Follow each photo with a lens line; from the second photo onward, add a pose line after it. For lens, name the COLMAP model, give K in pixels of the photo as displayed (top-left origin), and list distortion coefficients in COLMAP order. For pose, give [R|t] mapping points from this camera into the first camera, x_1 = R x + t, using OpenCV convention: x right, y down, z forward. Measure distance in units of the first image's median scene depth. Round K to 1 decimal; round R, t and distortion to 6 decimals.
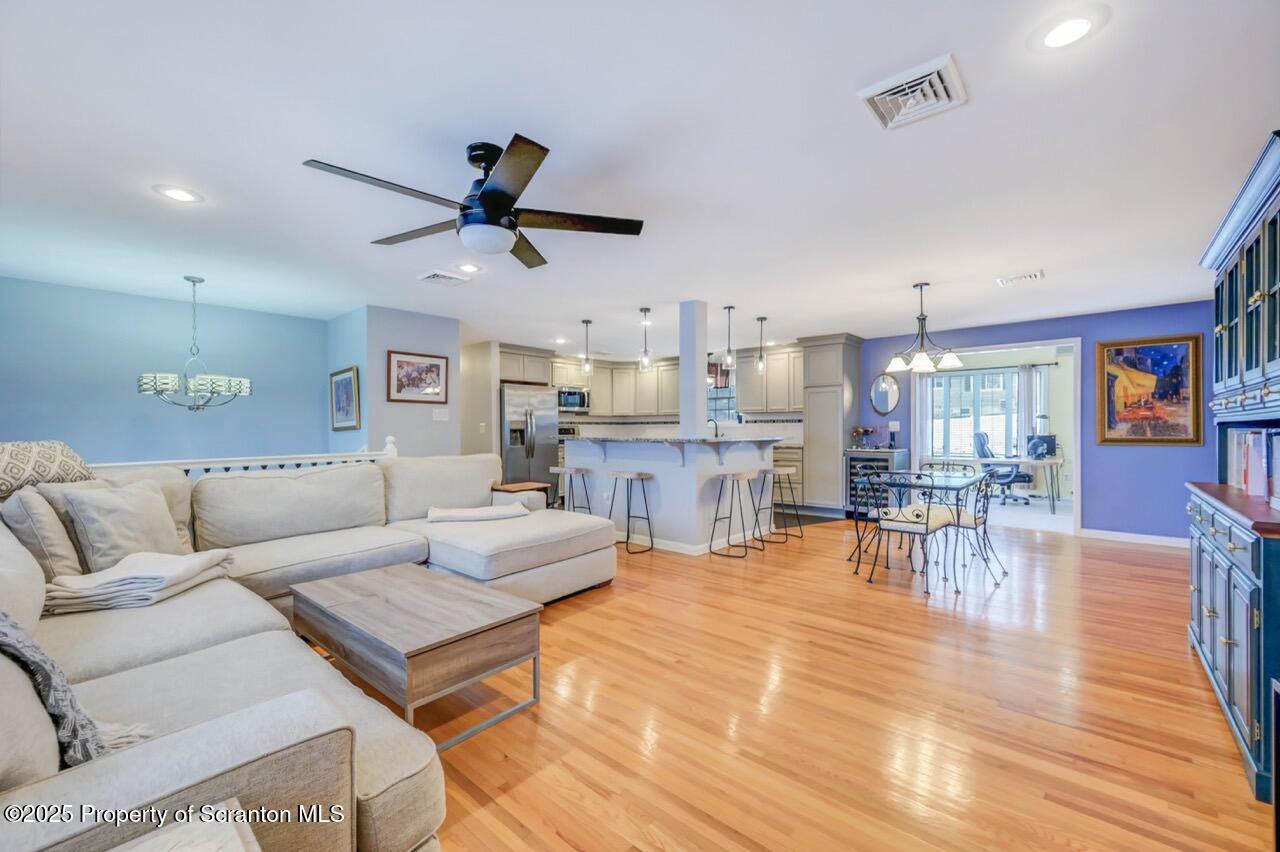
lens RADIAL K [[515.0, 0, 638.7], [0, 515.0, 442.5], [0, 0, 1]] dist [0.001143, 0.000742]
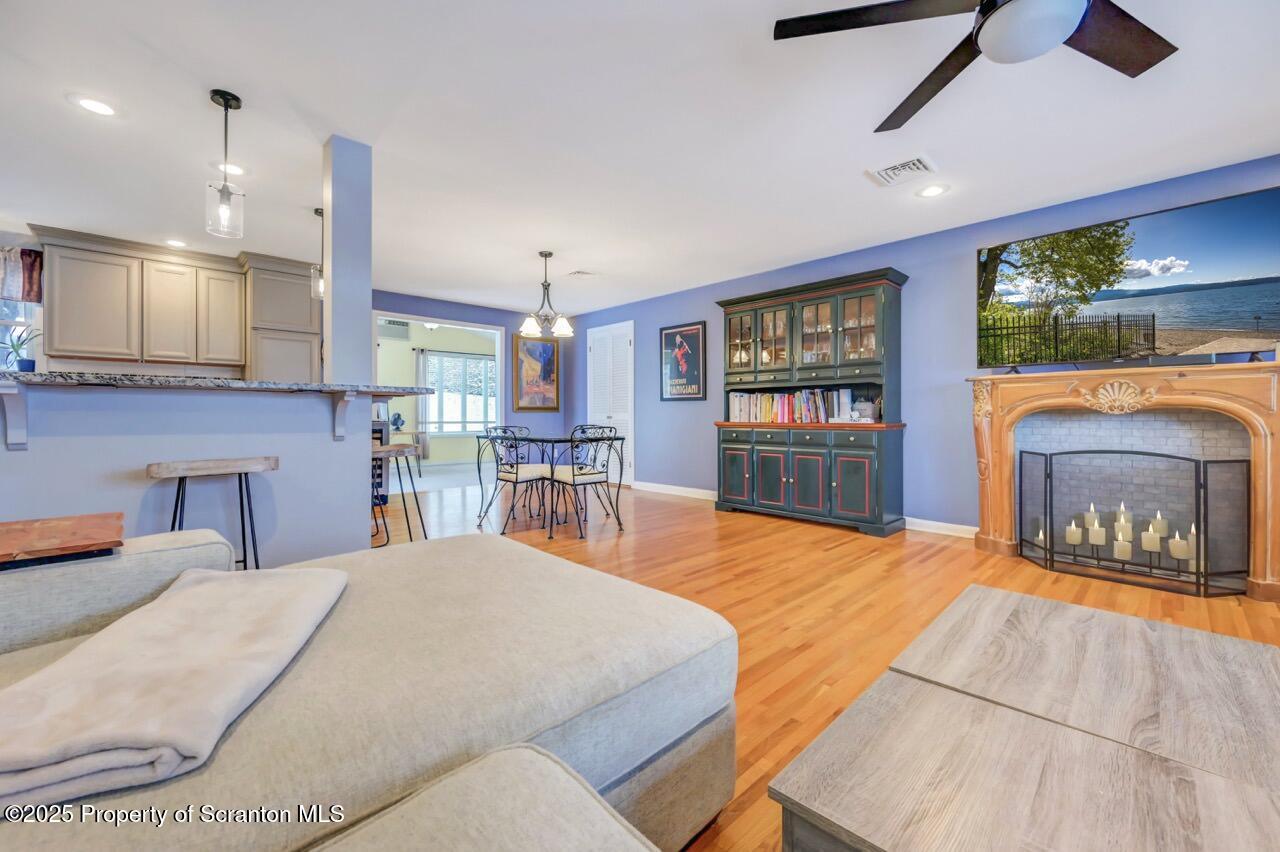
lens RADIAL K [[515.0, 0, 640.1], [0, 515.0, 418.2], [0, 0, 1]] dist [0.001143, 0.000742]
pose [[0.079725, -0.001729, 0.996815, -0.410702], [0.027278, 0.999628, -0.000448, 0.031556], [-0.996444, 0.027226, 0.079743, 0.609324]]
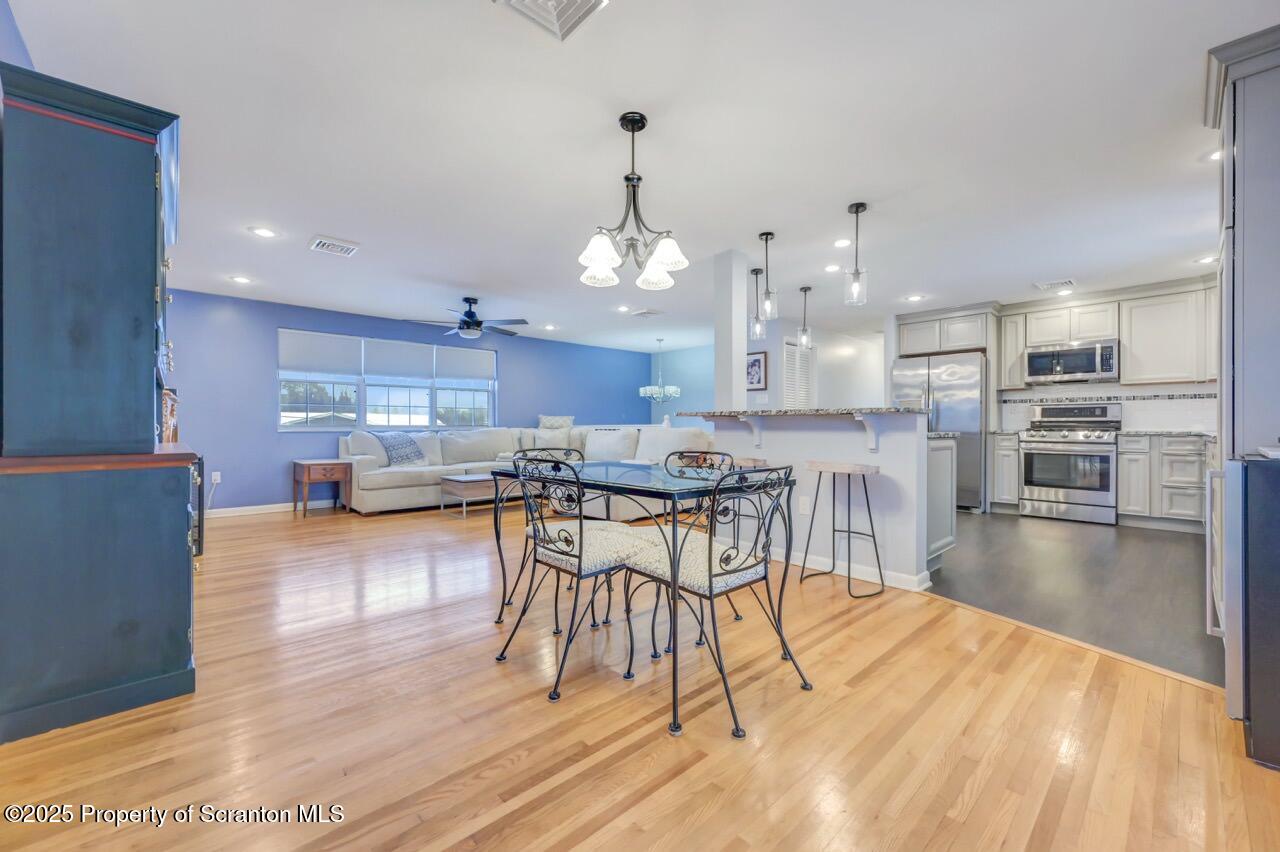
lens RADIAL K [[515.0, 0, 645.5], [0, 515.0, 429.7], [0, 0, 1]] dist [0.001143, 0.000742]
pose [[-0.086664, 0.010834, -0.996179, 0.931277], [-0.027384, 0.999537, 0.013253, 0.011544], [0.995861, 0.028428, -0.086328, 0.892396]]
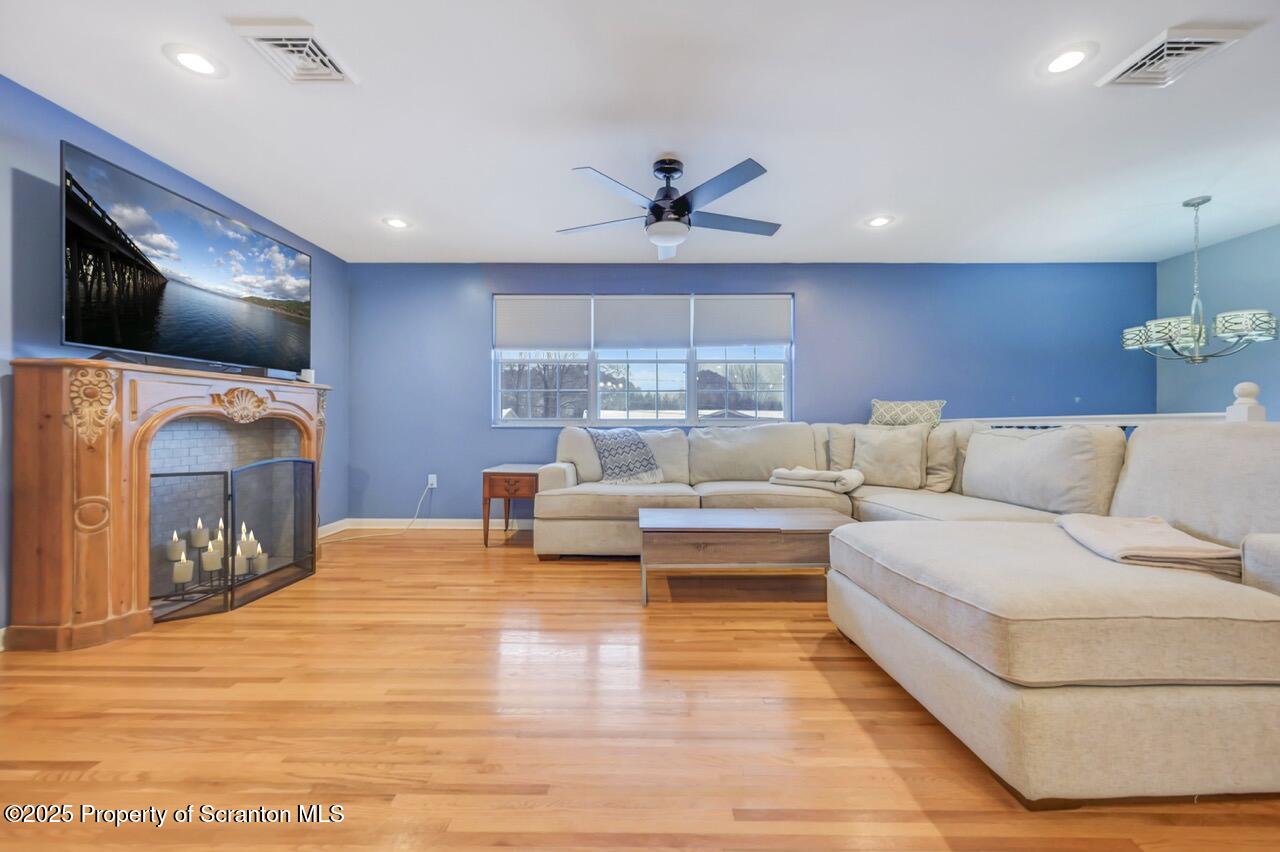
lens RADIAL K [[515.0, 0, 643.0], [0, 515.0, 423.2], [0, 0, 1]] dist [0.001143, 0.000742]
pose [[-0.746839, 0.004141, -0.664992, 0.260330], [-0.015963, 0.999581, 0.024153, 0.021359], [0.664814, 0.028653, -0.746460, 0.820452]]
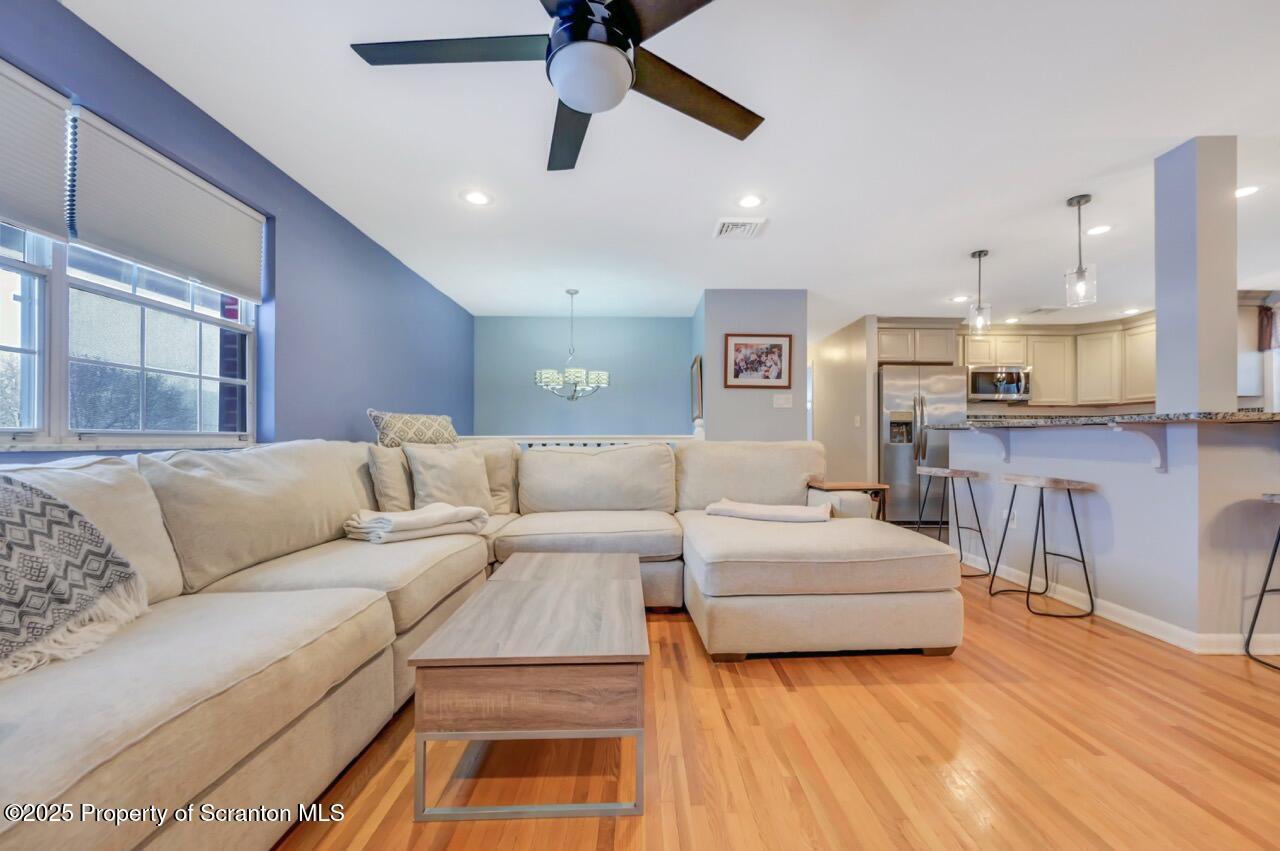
lens RADIAL K [[515.0, 0, 648.1], [0, 515.0, 434.7], [0, 0, 1]] dist [0.001143, 0.000742]
pose [[0.682612, -0.001103, -0.730780, 0.106844], [-0.027043, 0.999276, -0.026768, 0.035913], [0.730280, 0.038035, 0.682088, 0.254636]]
